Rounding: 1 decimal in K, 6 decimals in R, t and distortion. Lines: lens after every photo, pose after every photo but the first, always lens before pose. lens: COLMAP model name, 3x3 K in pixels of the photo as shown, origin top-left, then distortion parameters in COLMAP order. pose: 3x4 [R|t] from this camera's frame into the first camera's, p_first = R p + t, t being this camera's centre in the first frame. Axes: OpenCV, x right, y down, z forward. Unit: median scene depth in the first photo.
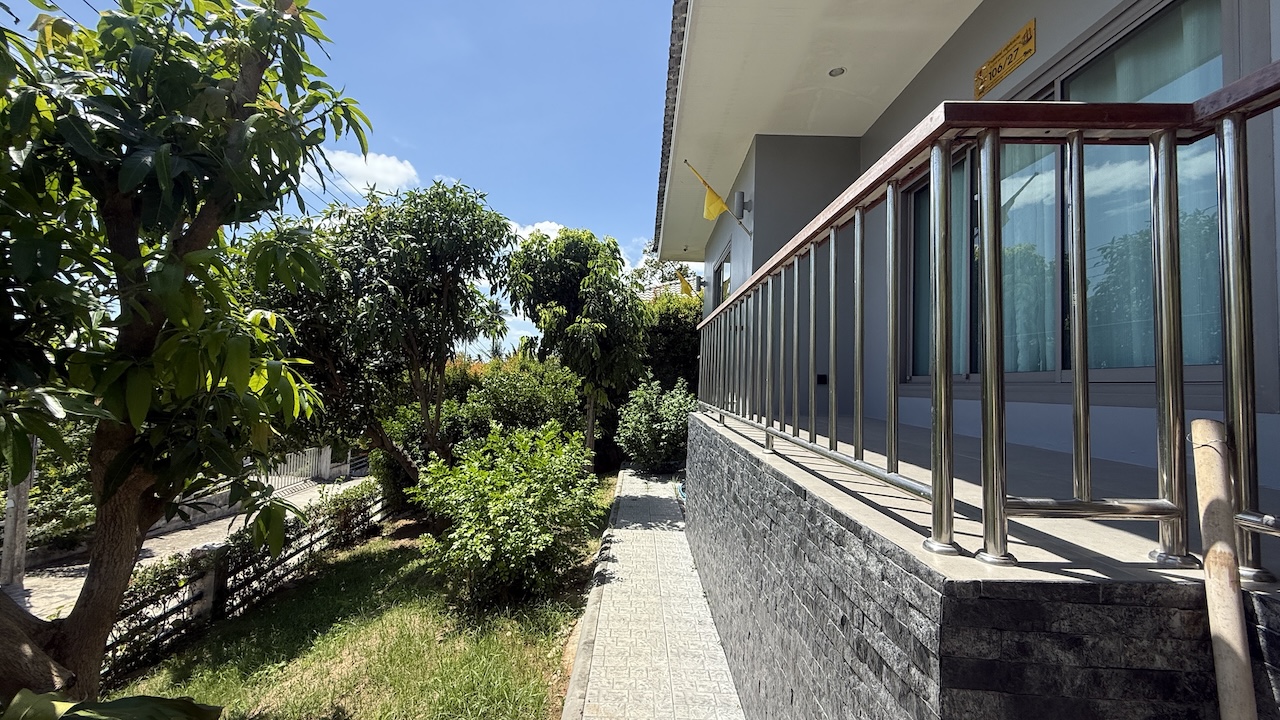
lens RADIAL K [[511.8, 0, 637.4], [0, 511.8, 359.9], [0, 0, 1]] dist [-0.000211, 0.000016]
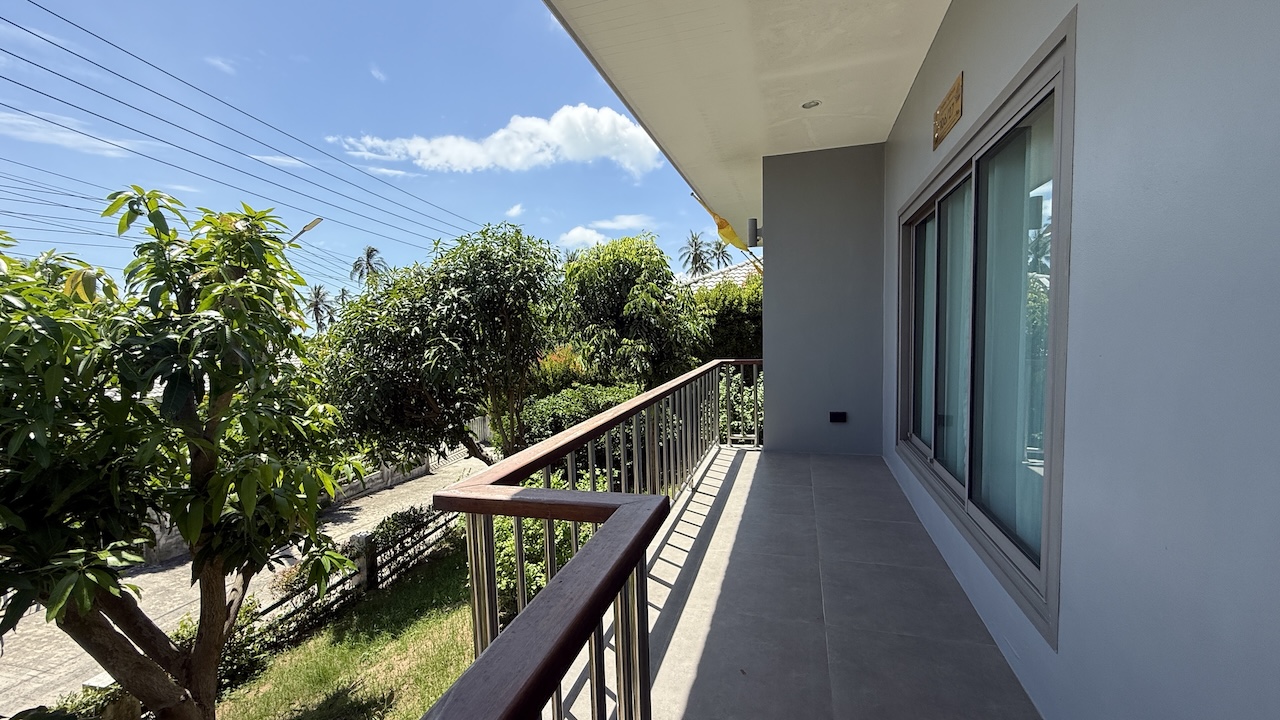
lens RADIAL K [[511.8, 0, 637.4], [0, 511.8, 359.9], [0, 0, 1]] dist [-0.000211, 0.000016]
pose [[0.952873, -0.035687, -0.301264, 0.233982], [0.066979, 0.993299, 0.094187, -0.145041], [0.295884, -0.109926, 0.948878, 0.000756]]
